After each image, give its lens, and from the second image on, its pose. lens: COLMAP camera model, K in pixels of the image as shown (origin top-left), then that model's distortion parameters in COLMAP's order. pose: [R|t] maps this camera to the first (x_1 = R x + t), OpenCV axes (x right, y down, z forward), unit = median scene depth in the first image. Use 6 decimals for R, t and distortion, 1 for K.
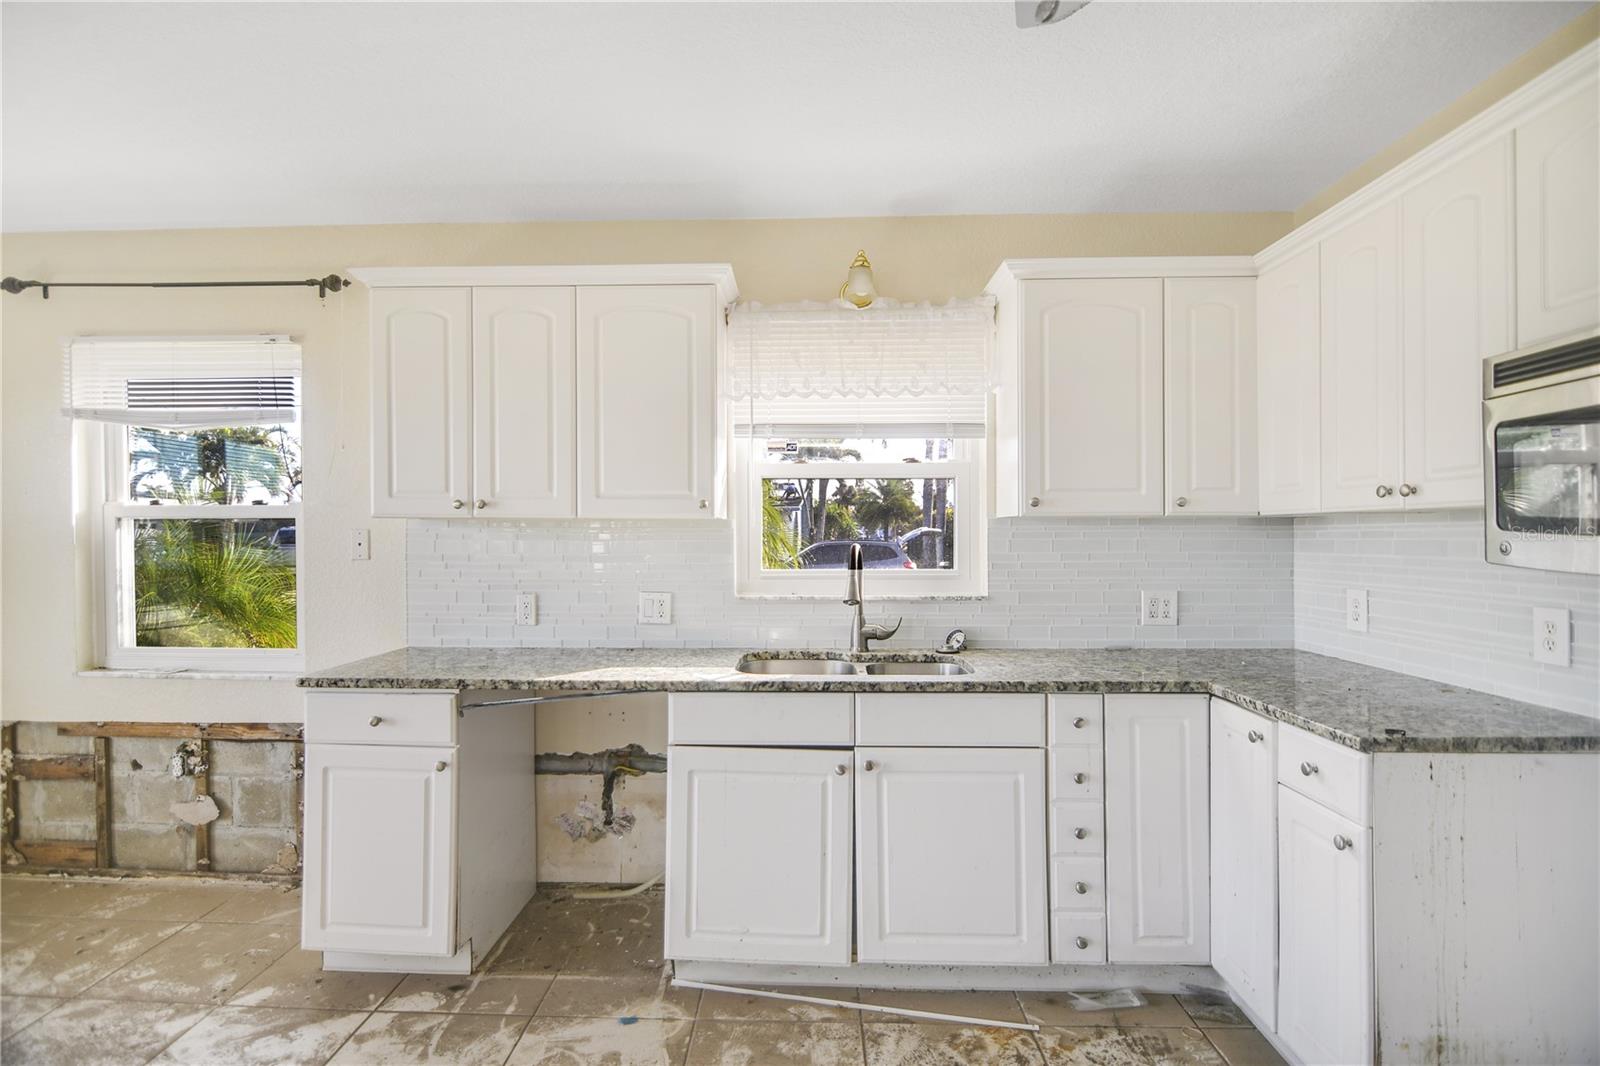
lens RADIAL K [[776.8, 0, 772.8], [0, 776.8, 525.5], [0, 0, 1]] dist [-0.003699, -0.009515]
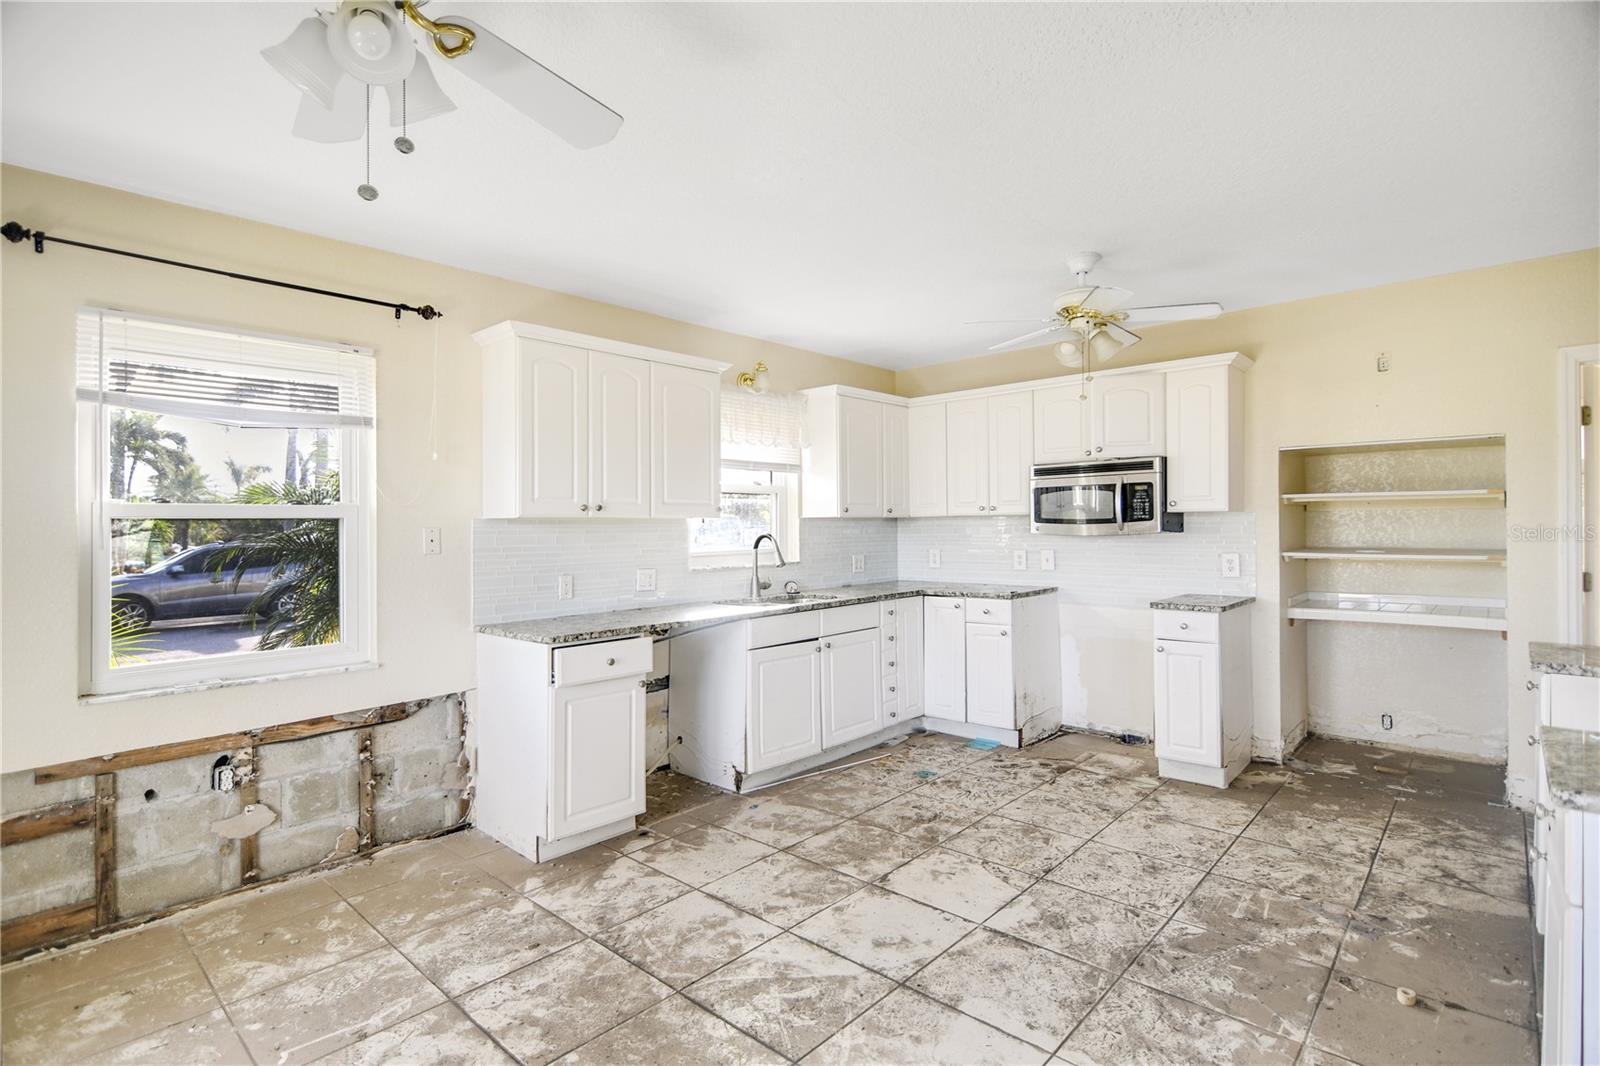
lens RADIAL K [[793.8, 0, 770.0], [0, 793.8, 529.0], [0, 0, 1]] dist [0.005463, -0.001588]
pose [[0.661517, -0.010479, 0.749857, -1.103348], [0.005390, 0.999943, 0.009218, -0.001917], [-0.749911, -0.002056, 0.661536, -0.154592]]
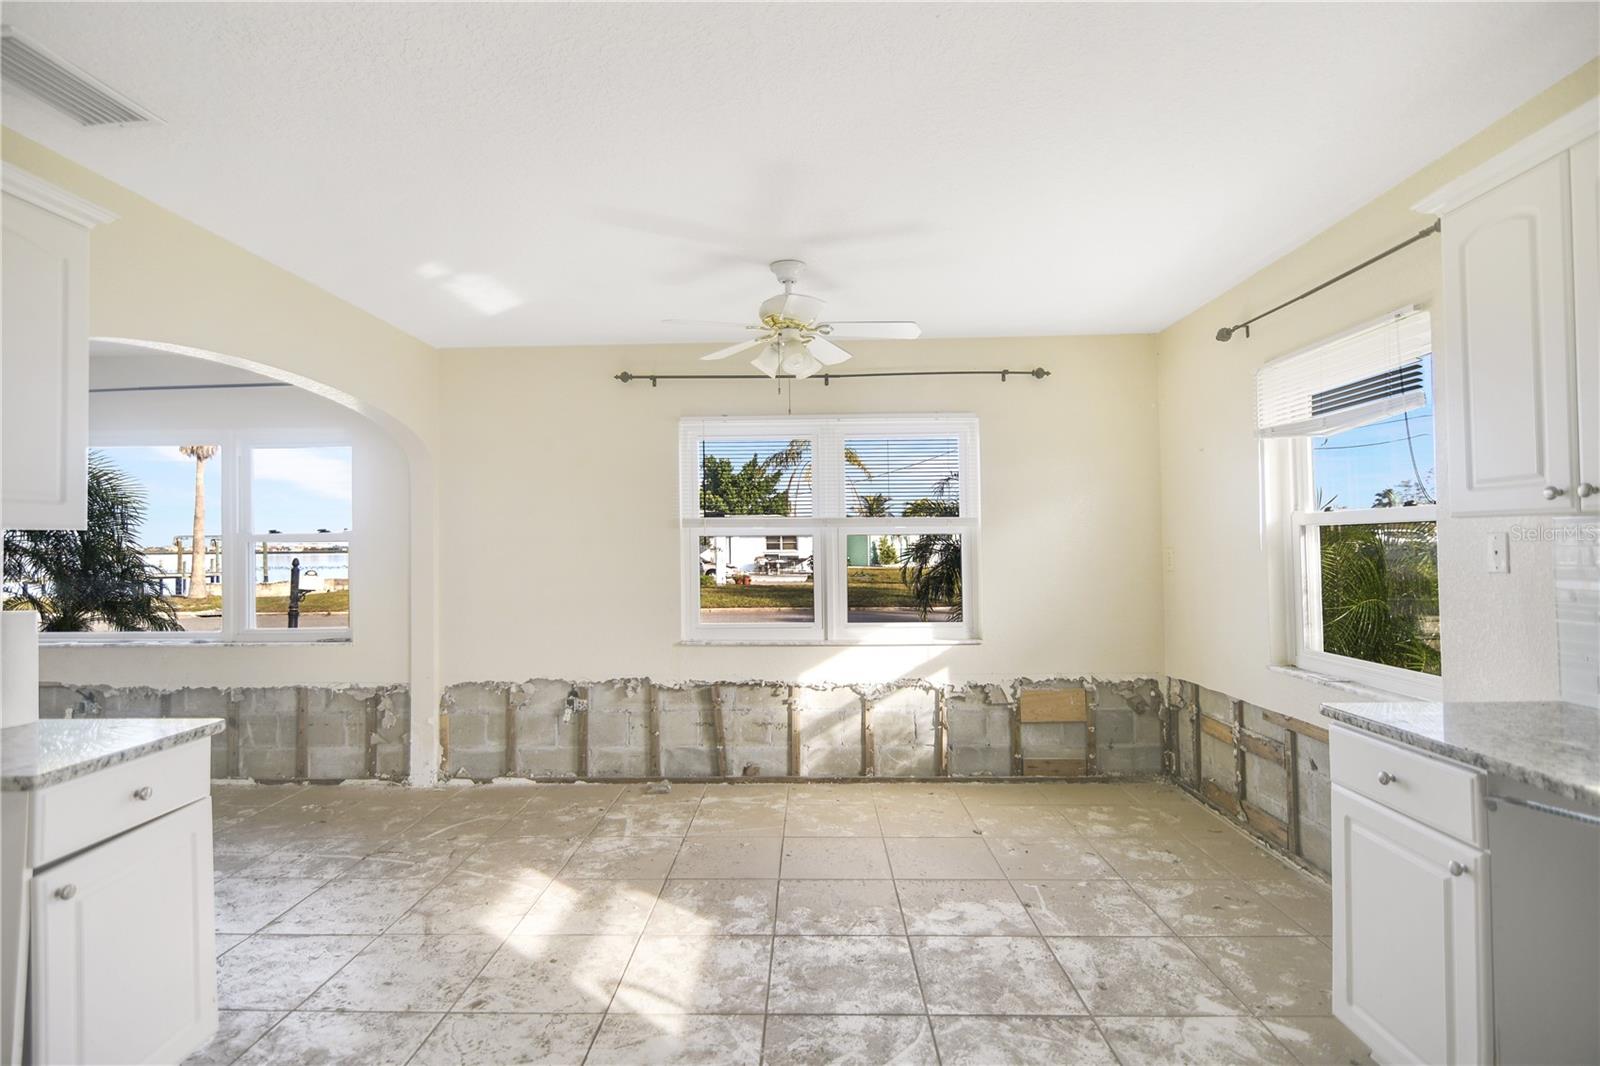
lens RADIAL K [[770.2, 0, 792.5], [0, 770.2, 533.6], [0, 0, 1]] dist [-0.000368, -0.016002]
pose [[0.019947, -0.012649, -0.999721, 0.200436], [0.015726, 0.999800, -0.012337, 0.002881], [0.999677, -0.015475, 0.020141, 0.302475]]
